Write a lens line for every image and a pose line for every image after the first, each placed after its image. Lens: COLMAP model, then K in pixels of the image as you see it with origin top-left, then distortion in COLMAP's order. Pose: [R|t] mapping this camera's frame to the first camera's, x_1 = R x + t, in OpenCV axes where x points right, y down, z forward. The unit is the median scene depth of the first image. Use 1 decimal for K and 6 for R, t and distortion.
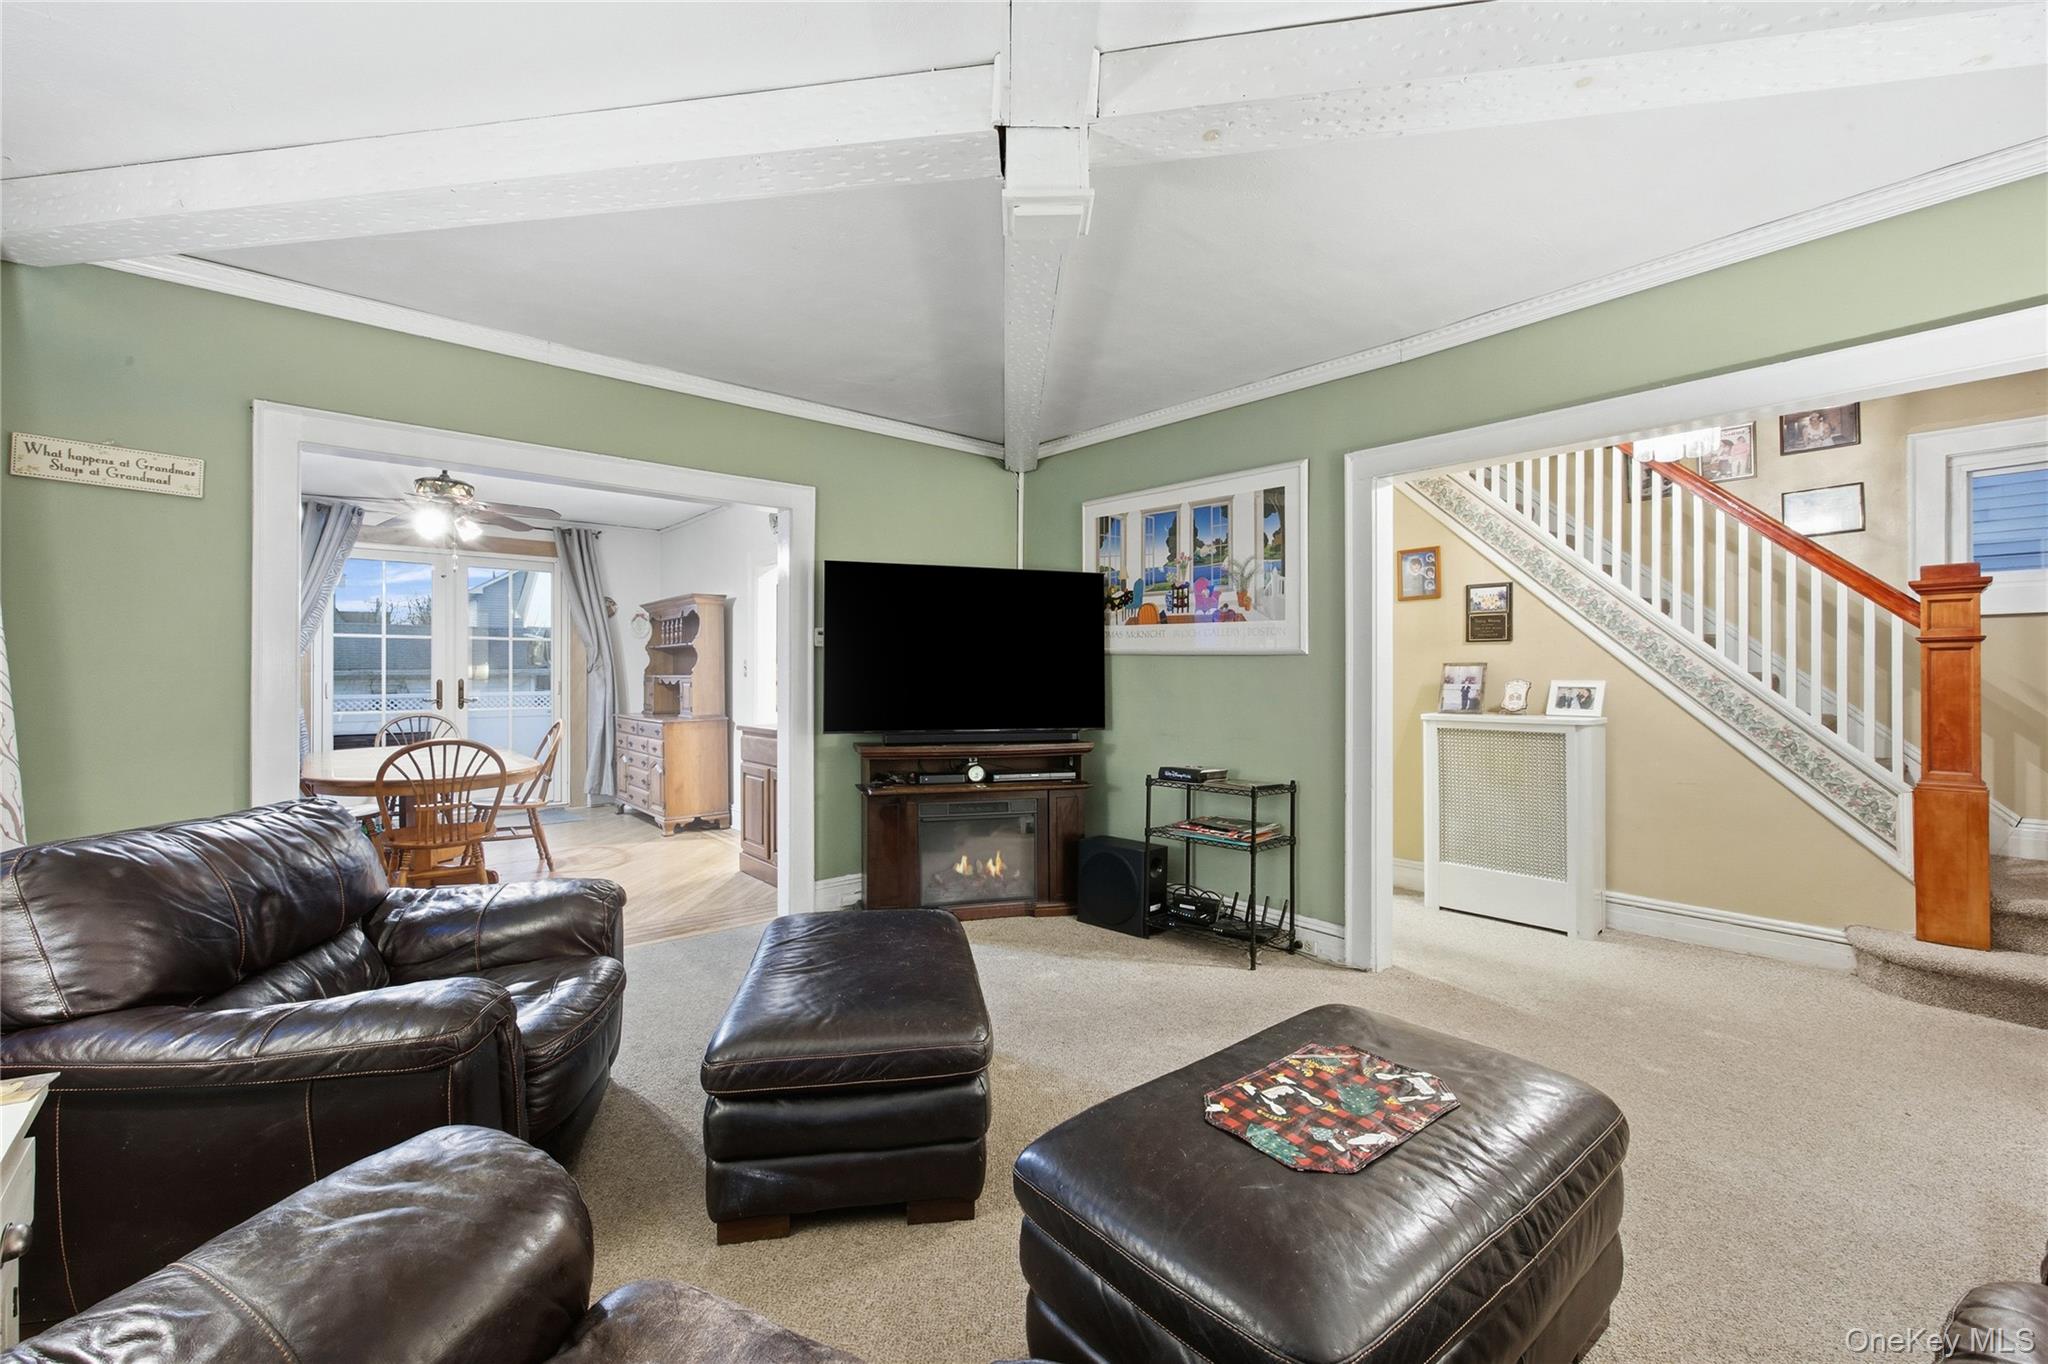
lens RADIAL K [[826.7, 0, 1032.5], [0, 826.7, 671.8], [0, 0, 1]] dist [-0.012790, 0.000425]
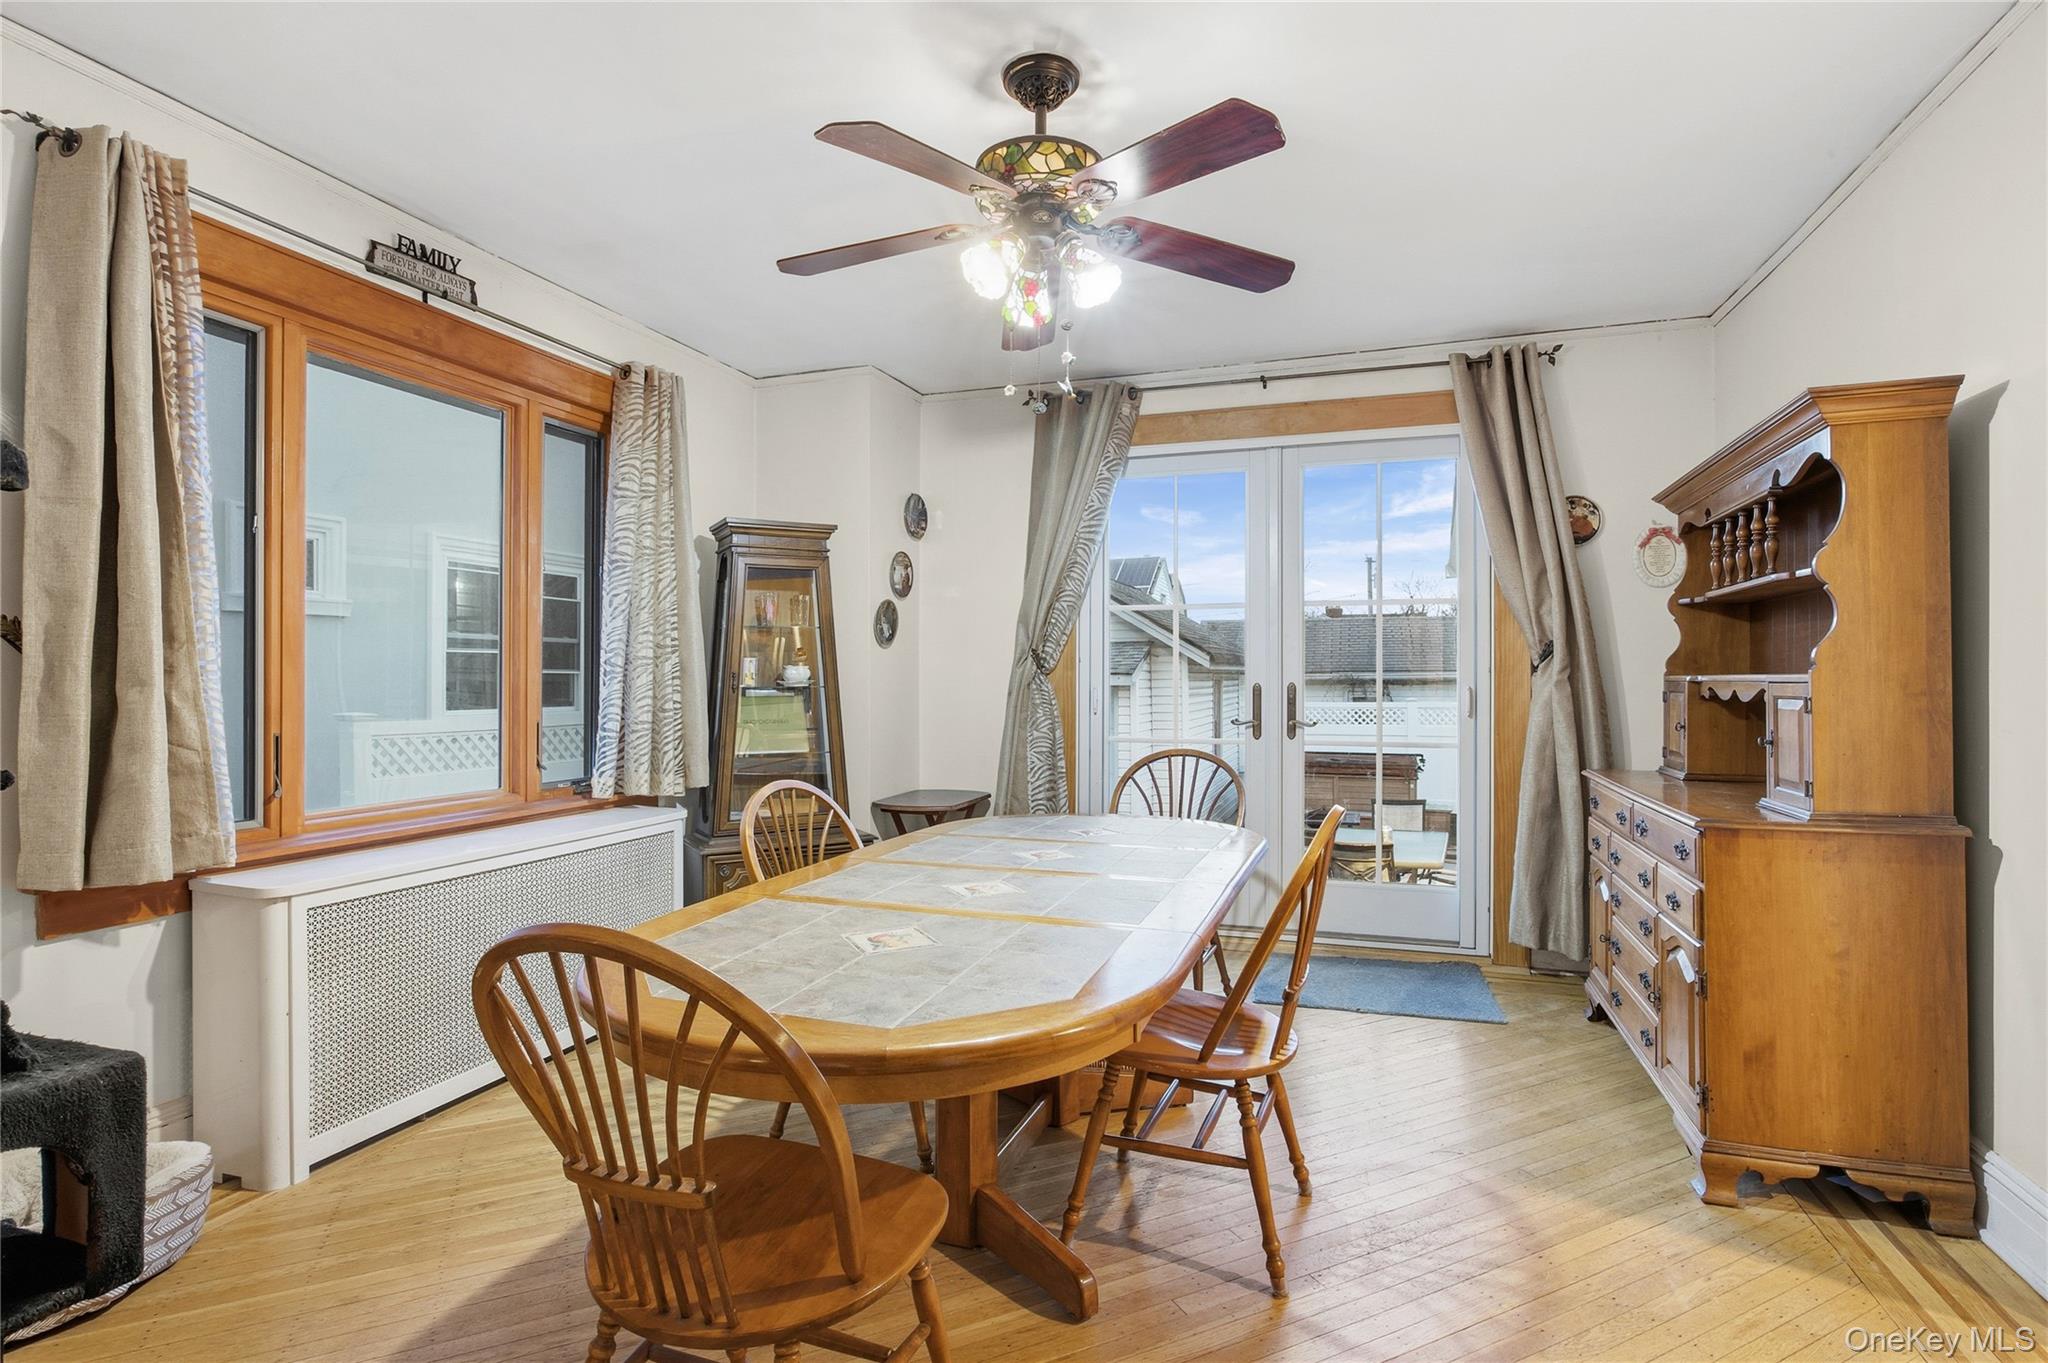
lens RADIAL K [[1003.7, 0, 1026.0], [0, 1003.7, 680.5], [0, 0, 1]] dist [-0.000949, 0.000930]
pose [[0.498783, 0.001926, -0.866725, -0.390516], [0.001574, 0.999994, 0.003127, 0.008869], [0.866726, -0.002924, 0.498777, 0.932558]]
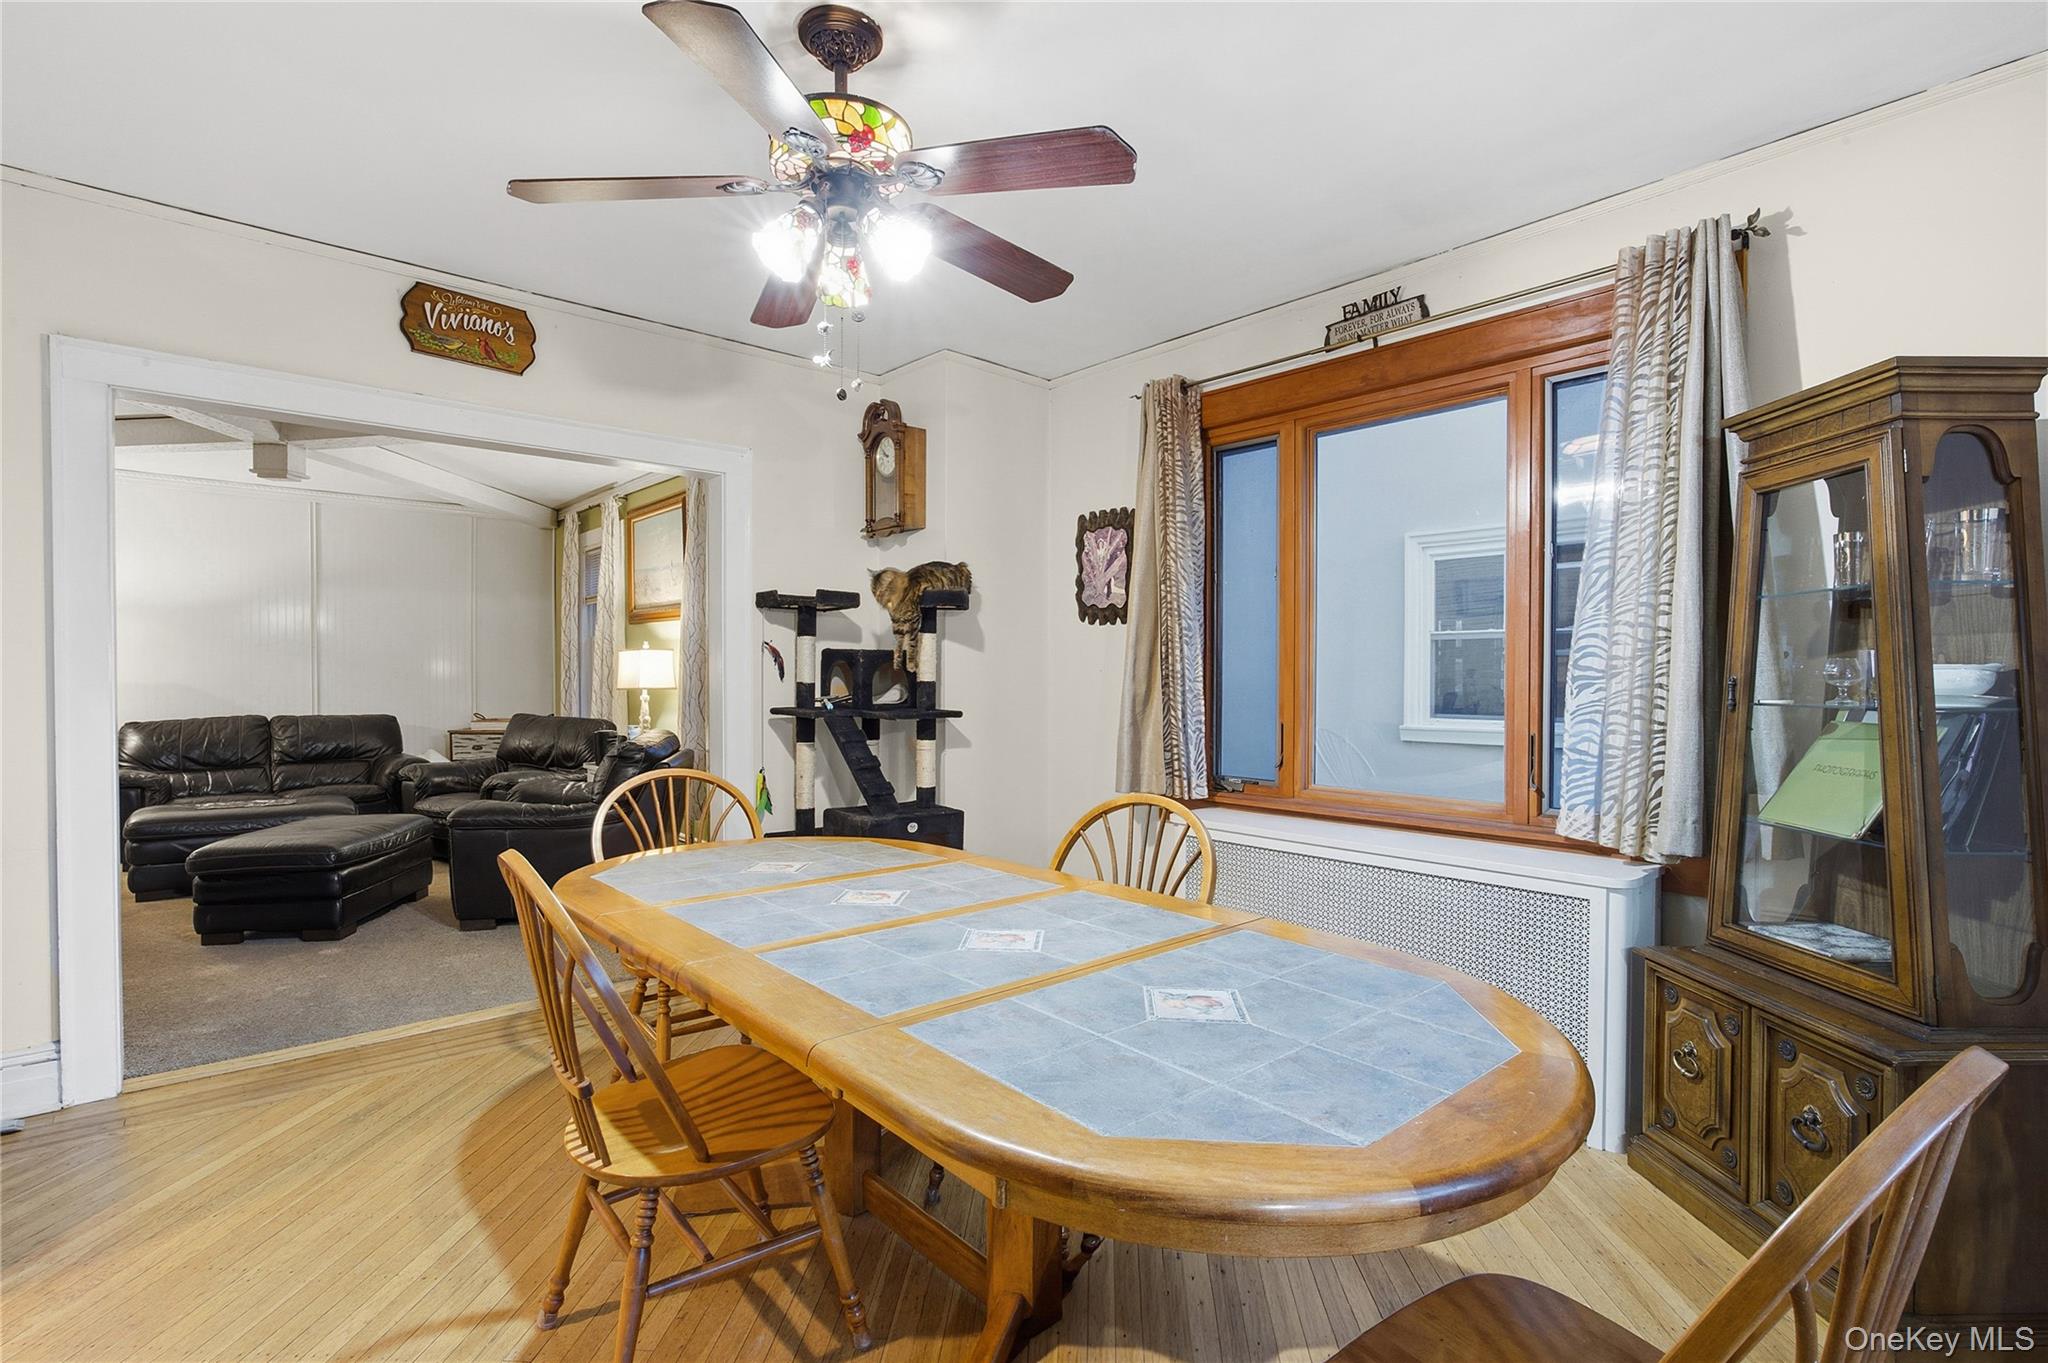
lens RADIAL K [[968.0, 0, 1021.0], [0, 968.0, 678.9], [0, 0, 1]] dist [0.003511, 0.001361]
pose [[-0.999983, -0.004901, 0.003164, -0.948112], [-0.004881, 0.999968, 0.006410, 0.002518], [-0.003196, 0.006394, -0.999974, 1.699594]]
